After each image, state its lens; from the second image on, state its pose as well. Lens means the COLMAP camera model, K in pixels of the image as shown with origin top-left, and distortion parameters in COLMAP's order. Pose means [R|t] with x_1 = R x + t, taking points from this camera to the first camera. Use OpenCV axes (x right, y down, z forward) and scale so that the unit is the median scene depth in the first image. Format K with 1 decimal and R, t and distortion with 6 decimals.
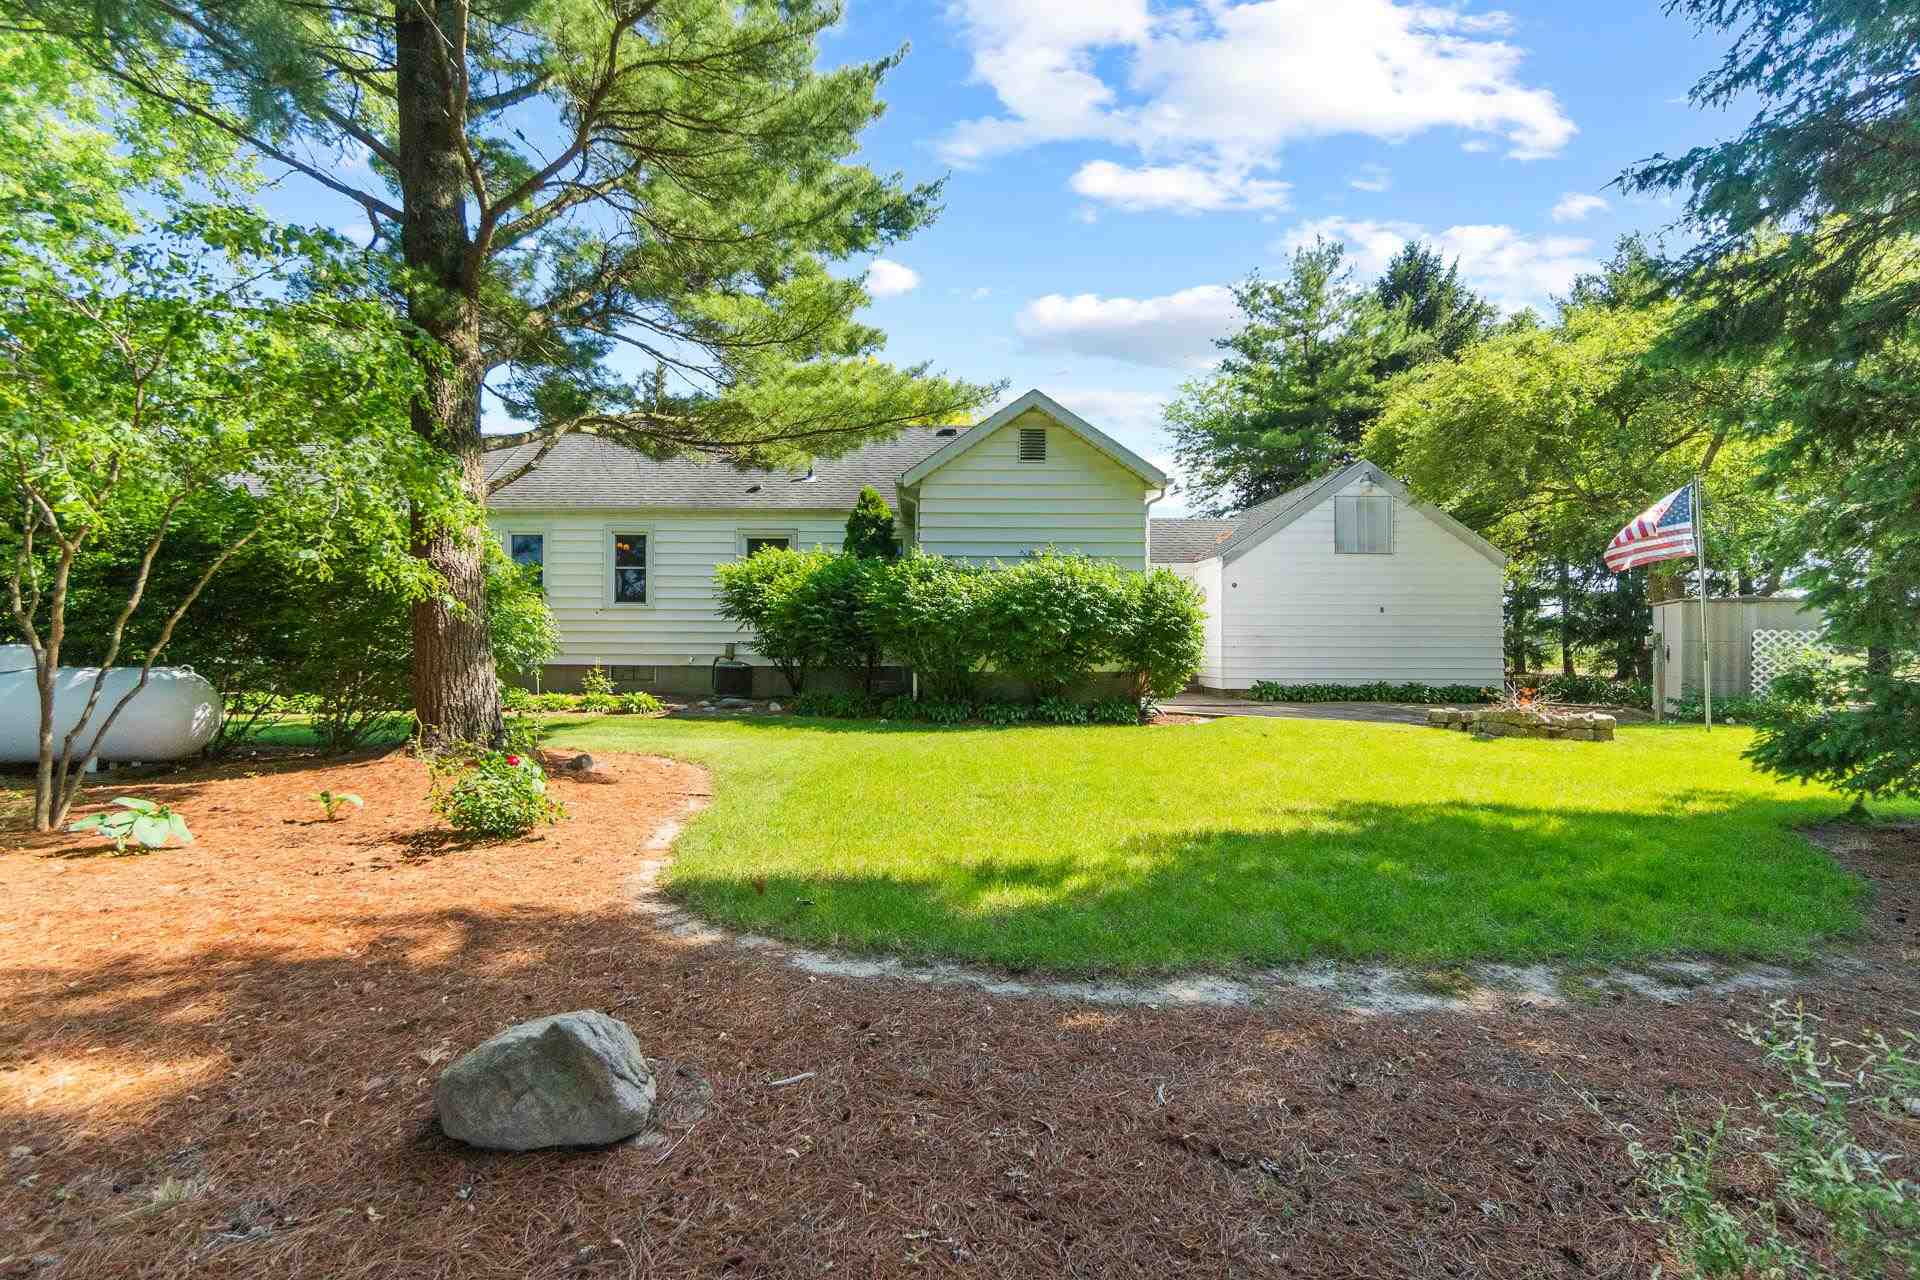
lens RADIAL K [[875.7, 0, 957.4], [0, 875.7, 633.6], [0, 0, 1]] dist [-0.002777, -0.000068]
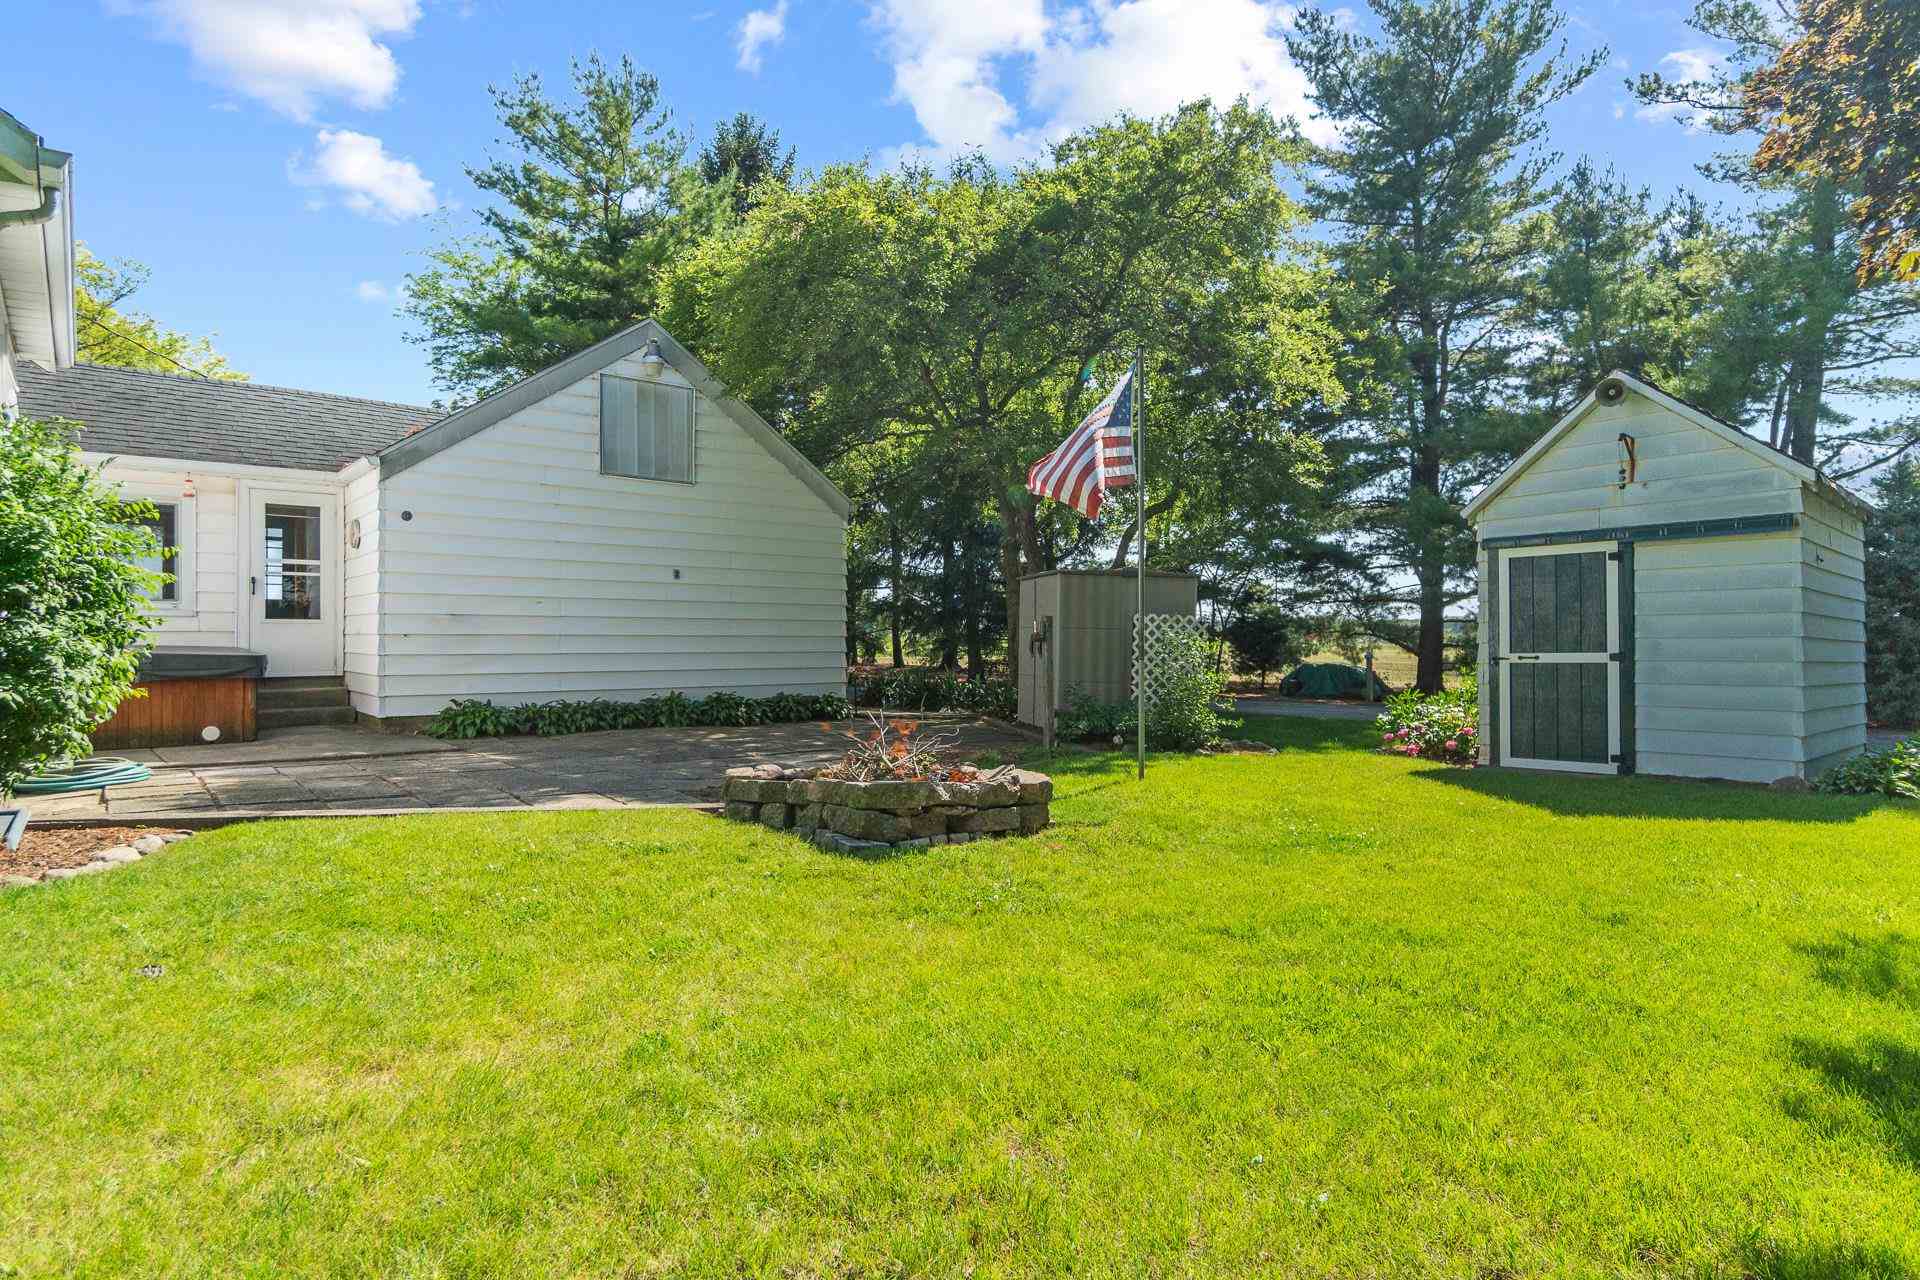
lens RADIAL K [[1012.4, 0, 959.6], [0, 1012.4, 637.3], [0, 0, 1]] dist [-0.002203, -0.000147]
pose [[0.775883, -0.000489, 0.630876, 0.181199], [-0.011856, 0.999812, 0.015355, 0.003116], [-0.630765, -0.019393, 0.775731, 0.308704]]
